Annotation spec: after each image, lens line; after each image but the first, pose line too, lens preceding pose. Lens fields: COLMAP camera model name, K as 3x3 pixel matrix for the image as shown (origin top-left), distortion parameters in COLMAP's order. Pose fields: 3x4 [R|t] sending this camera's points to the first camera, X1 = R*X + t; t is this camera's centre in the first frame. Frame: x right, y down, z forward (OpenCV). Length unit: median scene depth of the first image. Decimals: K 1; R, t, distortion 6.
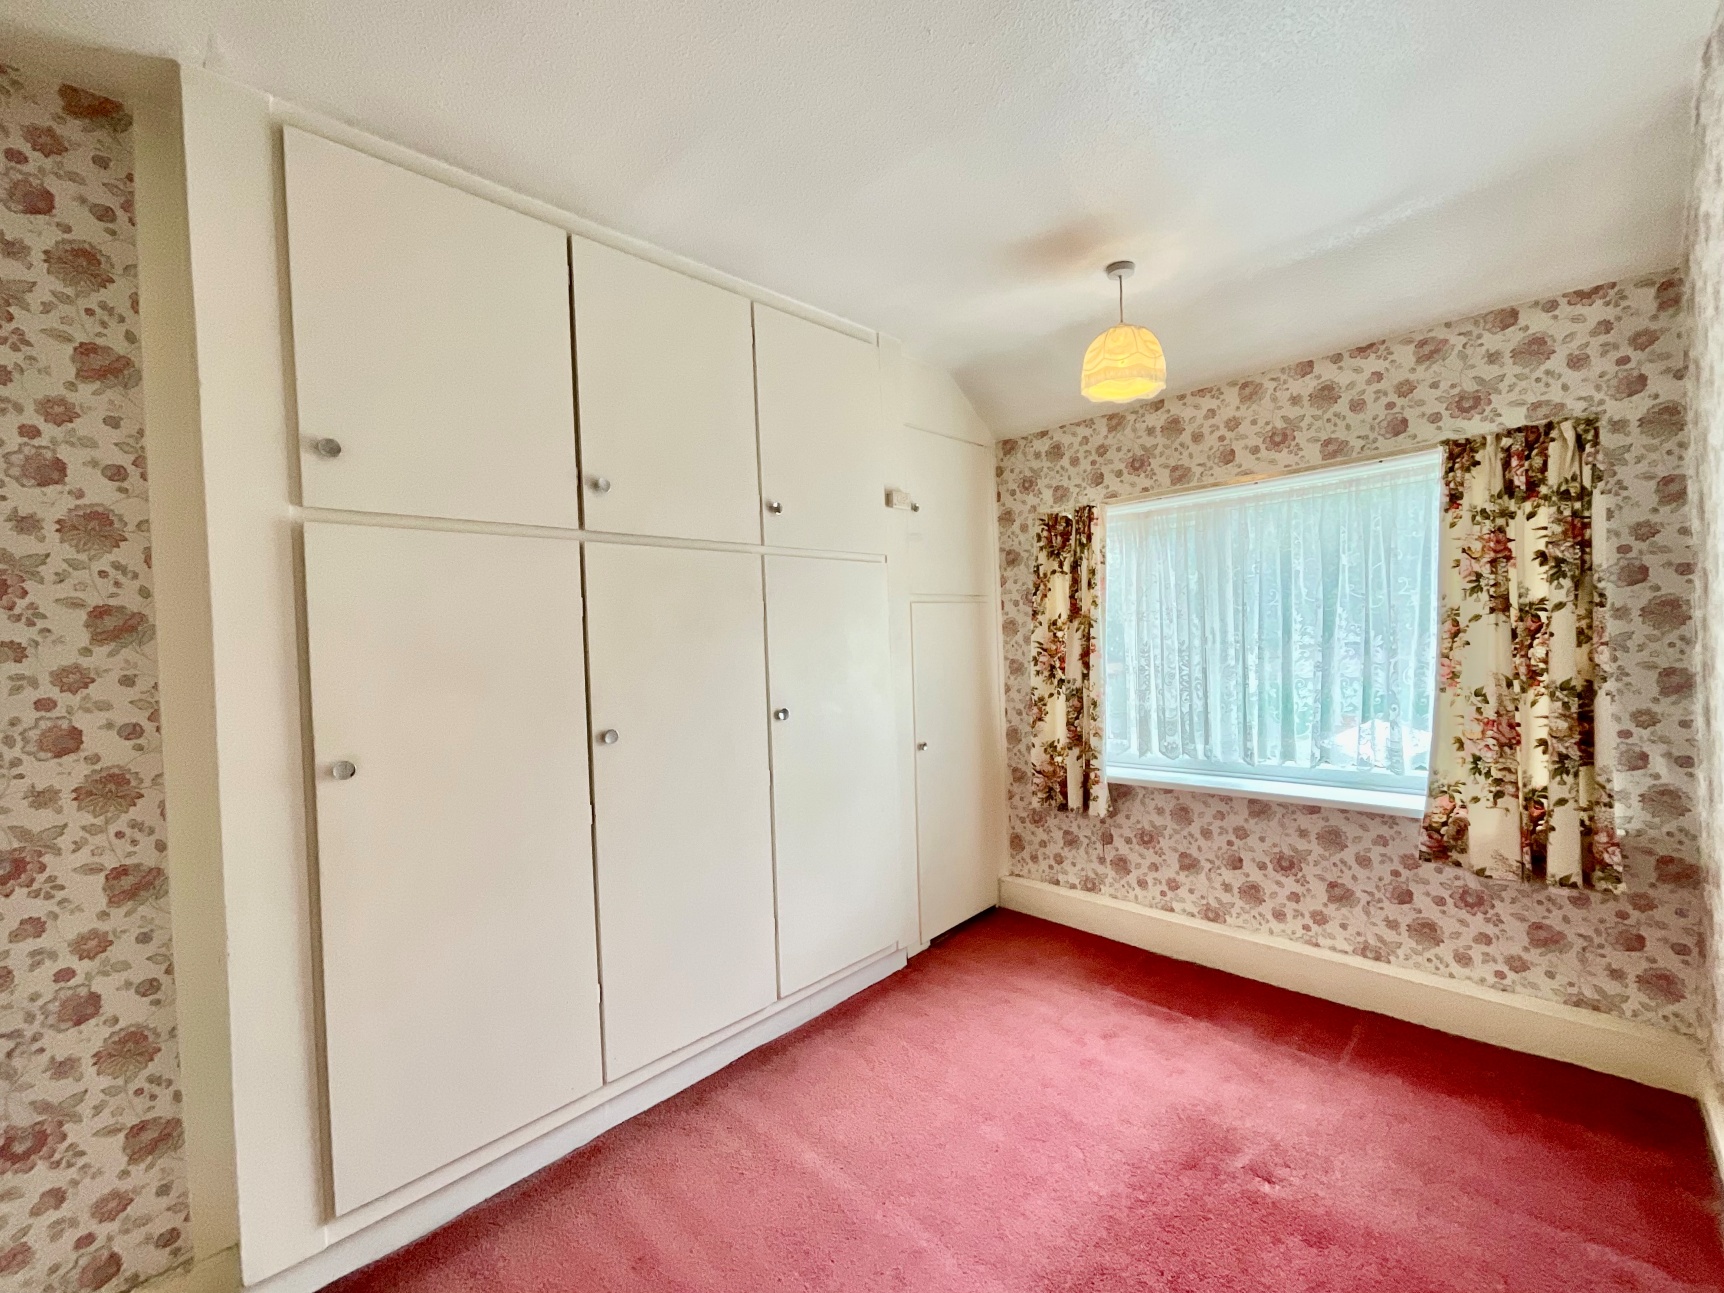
lens RADIAL K [[724.3, 0, 873.1], [0, 724.3, 641.1], [0, 0, 1]] dist [0.000119, -0.000085]
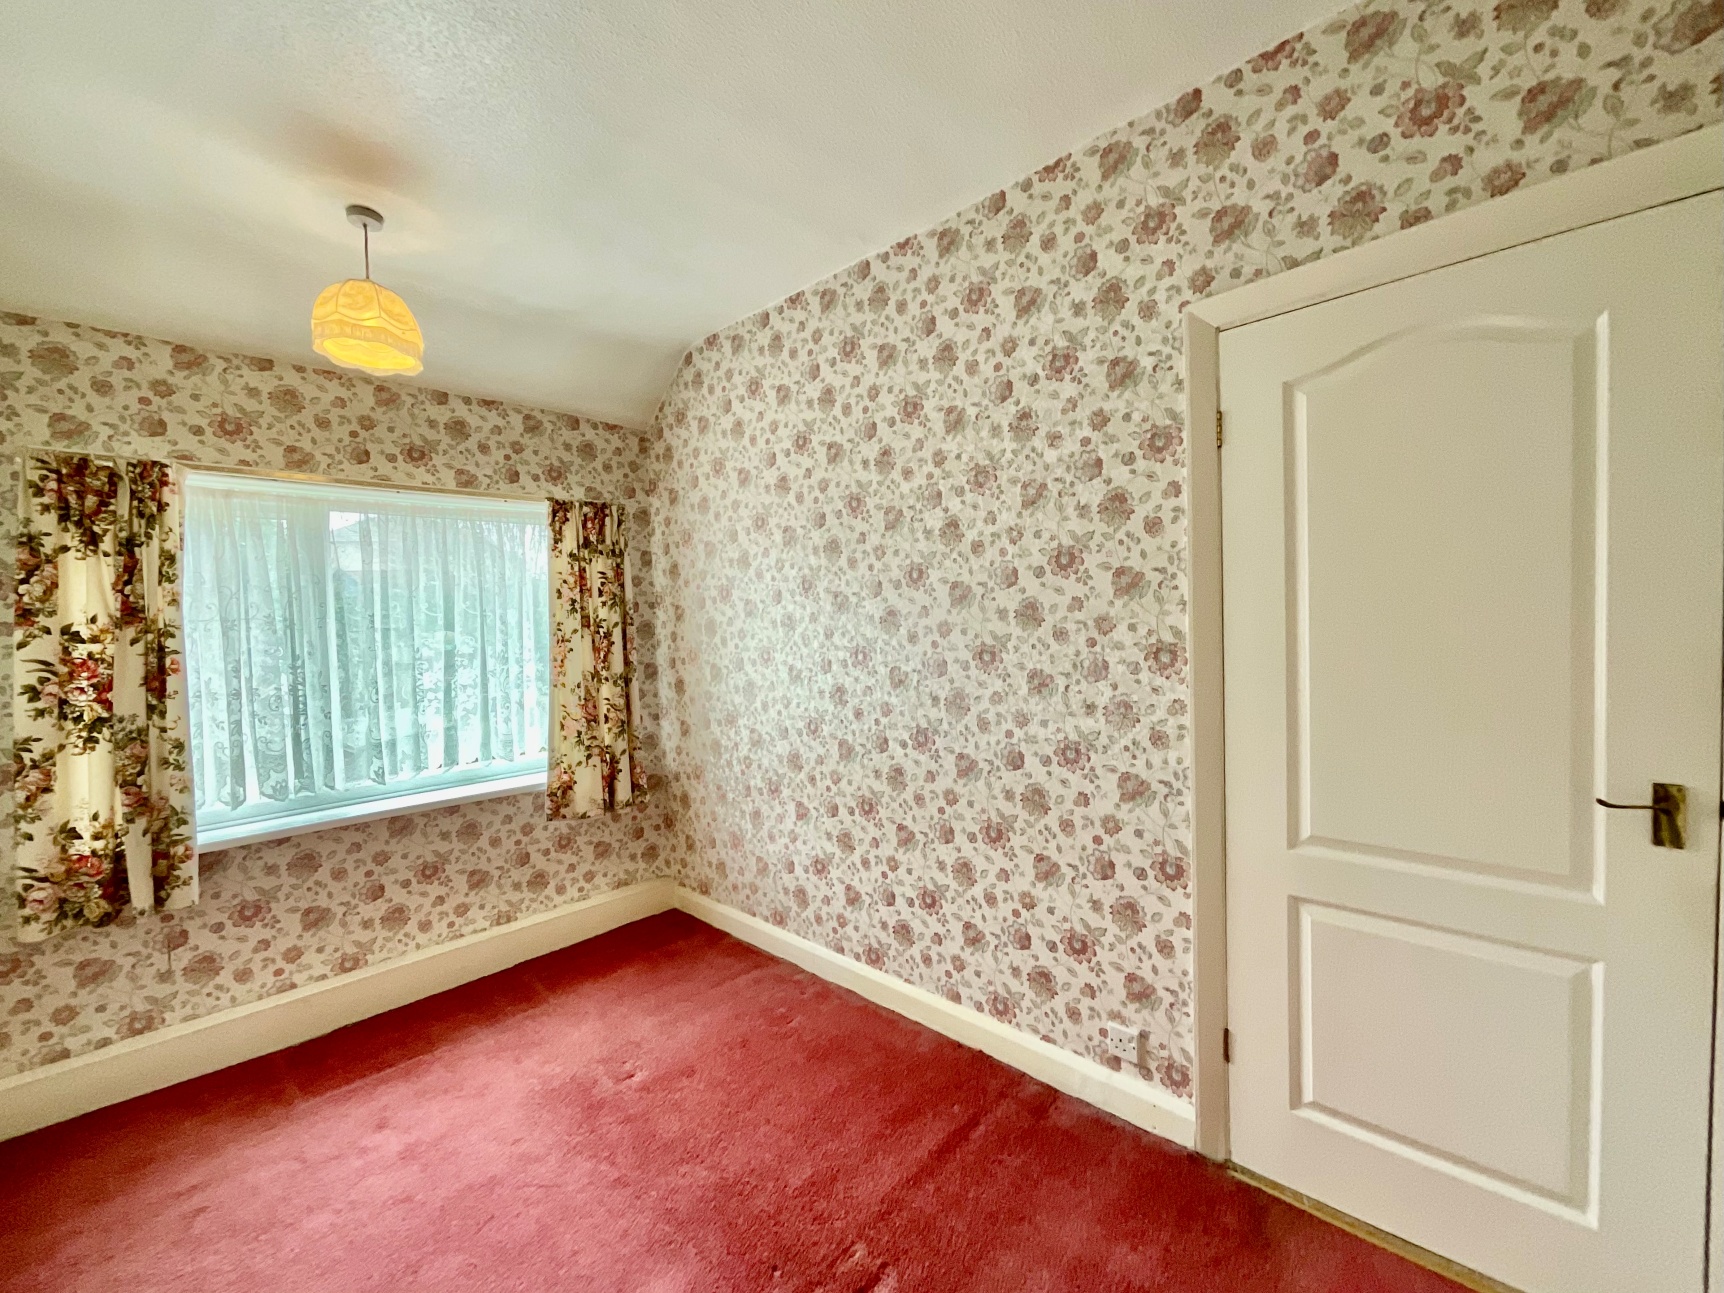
lens RADIAL K [[724.3, 0, 873.1], [0, 724.3, 641.1], [0, 0, 1]] dist [0.000119, -0.000085]
pose [[-0.021834, 0.021343, 0.999534, -0.471721], [0.045115, 0.998775, -0.020342, 0.033823], [-0.998743, 0.044650, -0.022770, 0.391773]]
